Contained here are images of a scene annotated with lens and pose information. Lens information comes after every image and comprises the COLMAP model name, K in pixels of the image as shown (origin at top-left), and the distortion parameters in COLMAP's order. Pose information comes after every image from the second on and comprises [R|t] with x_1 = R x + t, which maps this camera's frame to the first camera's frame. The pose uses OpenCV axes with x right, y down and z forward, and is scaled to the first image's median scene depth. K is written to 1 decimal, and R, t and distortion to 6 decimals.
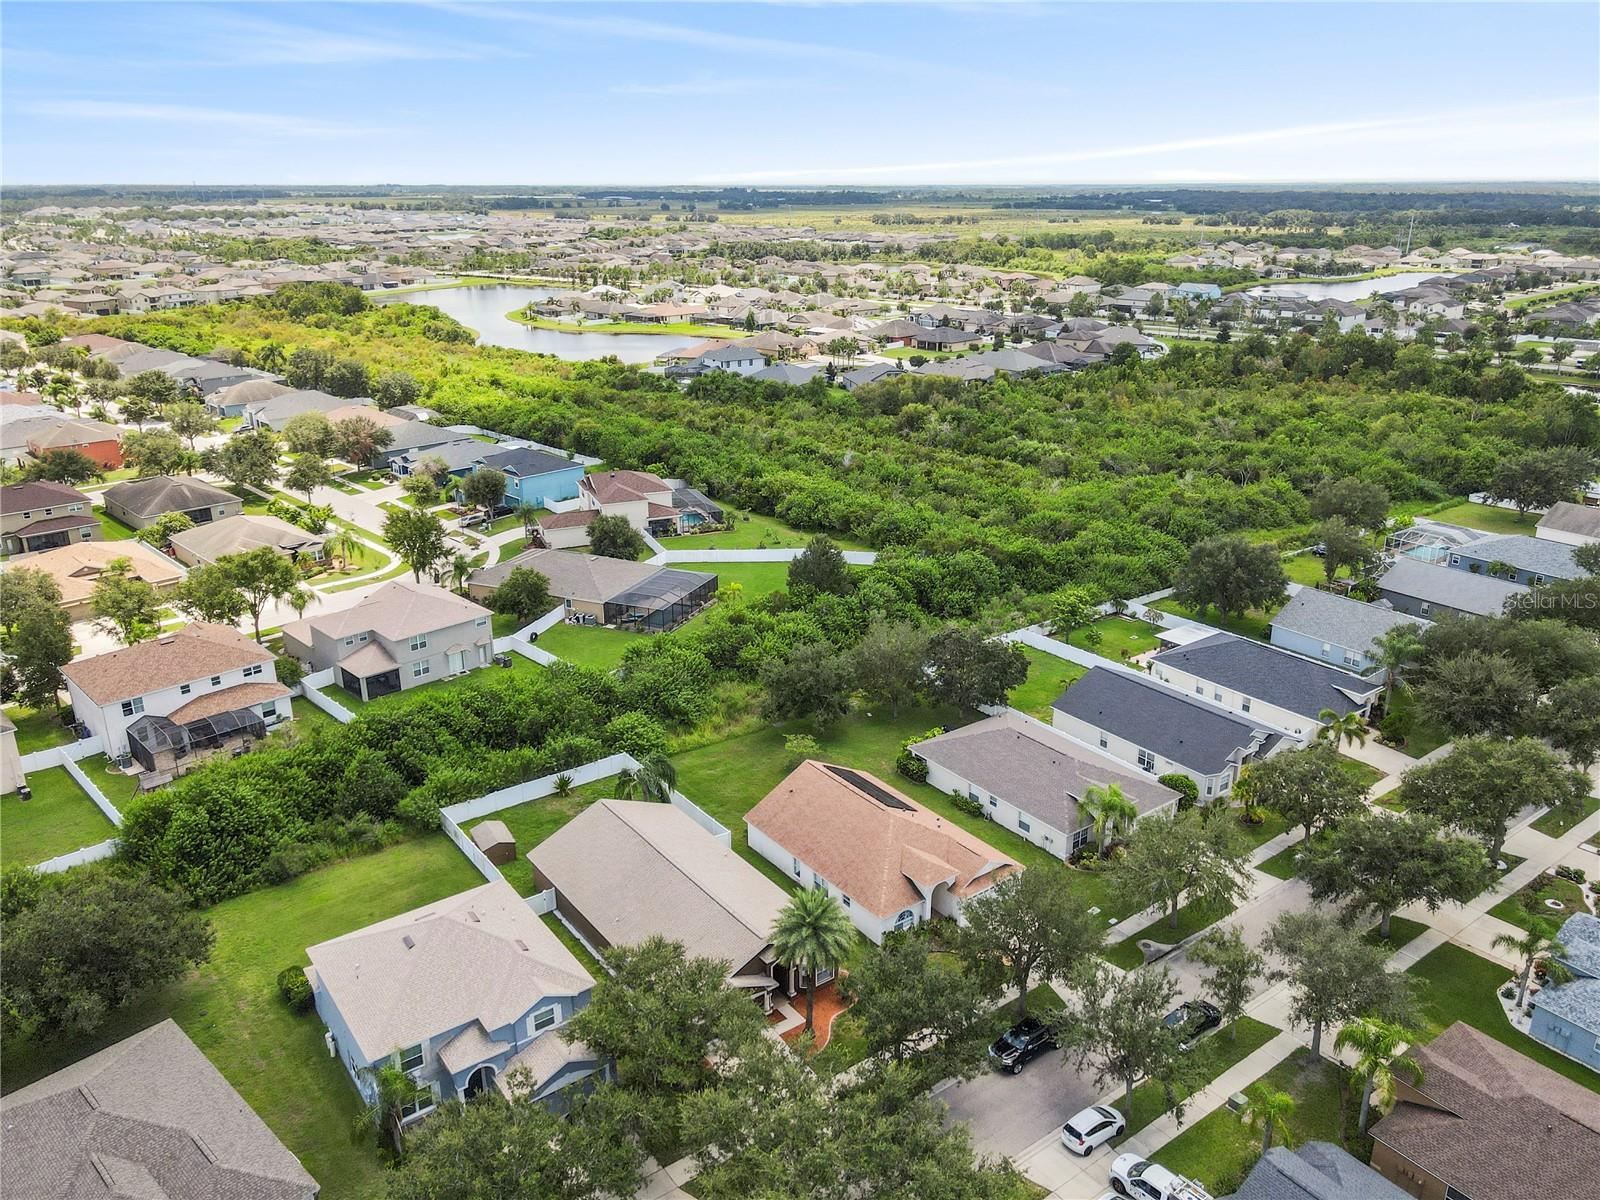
lens RADIAL K [[1155.0, 0, 800.0], [0, 1155.0, 600.0], [0, 0, 1]] dist [0.000433, 0.033731]
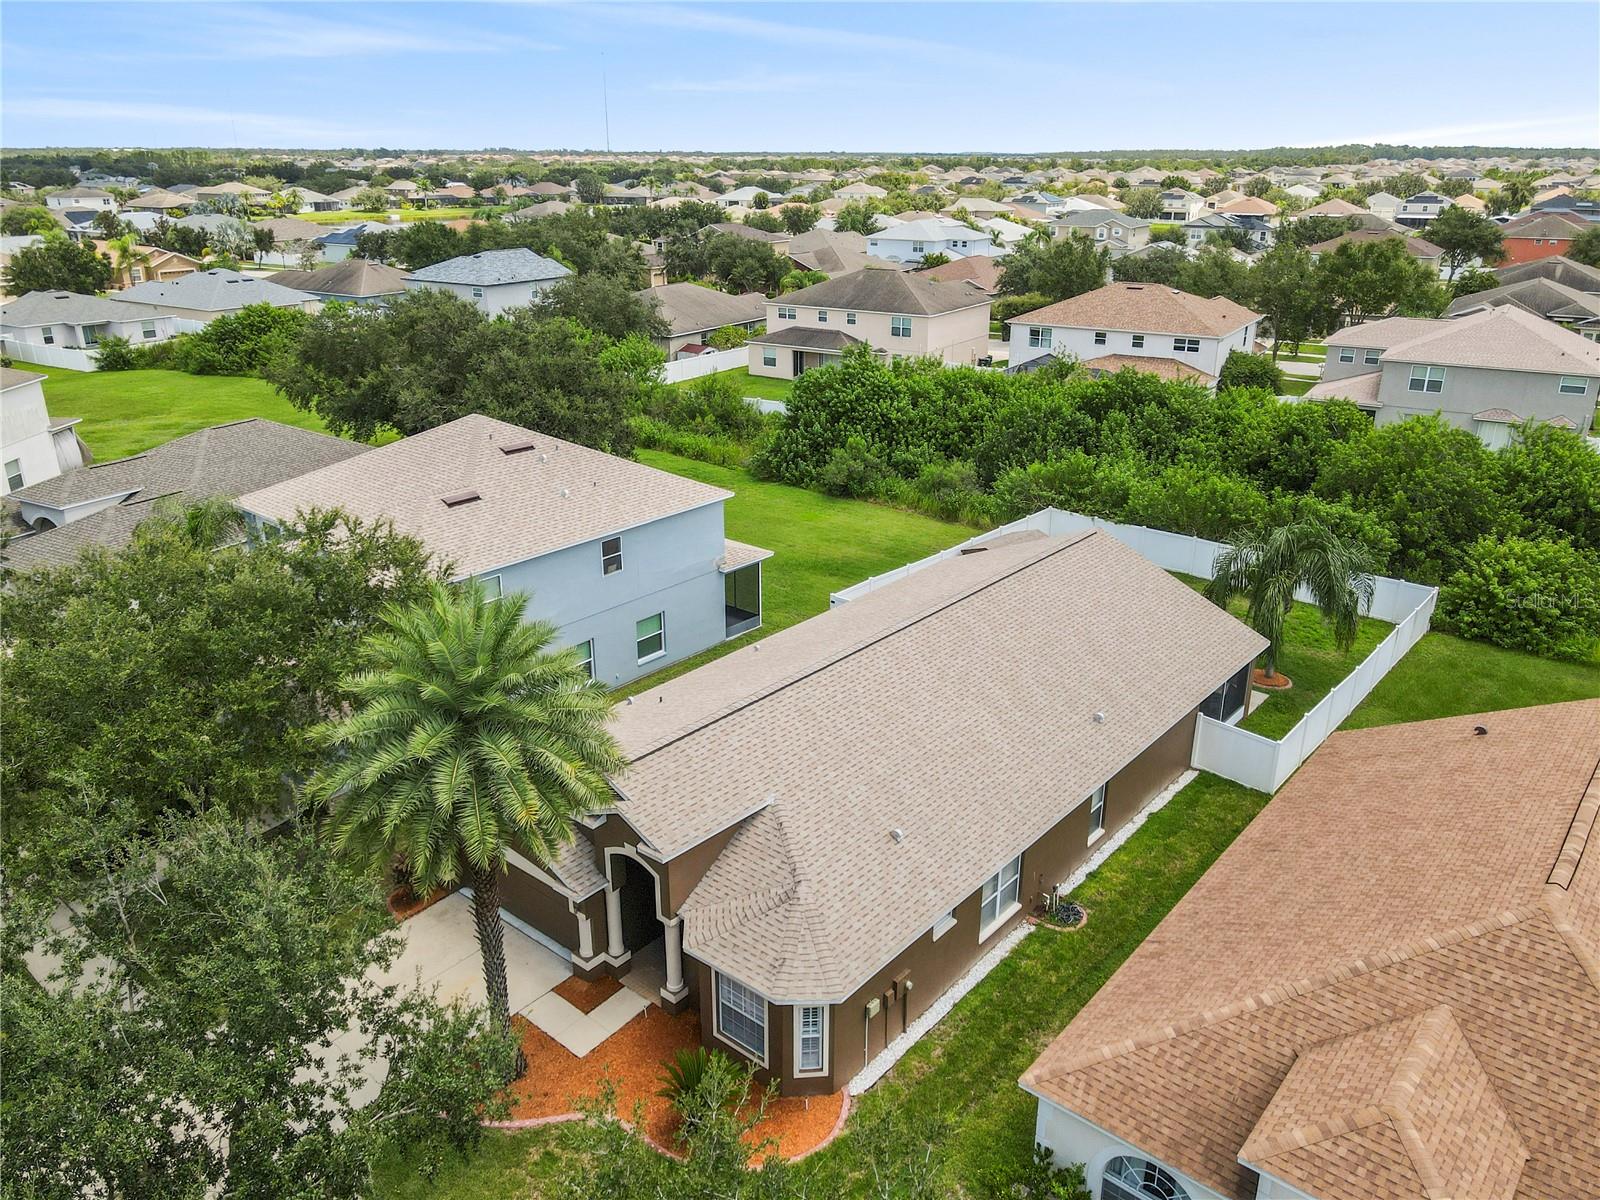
lens RADIAL K [[1155.0, 0, 800.0], [0, 1155.0, 600.0], [0, 0, 1]] dist [0.000433, 0.033731]
pose [[0.240183, 0.359459, -0.901721, 0.144693], [-0.328889, 0.904107, 0.272807, 0.073919], [0.913315, 0.231042, 0.335373, 0.488881]]
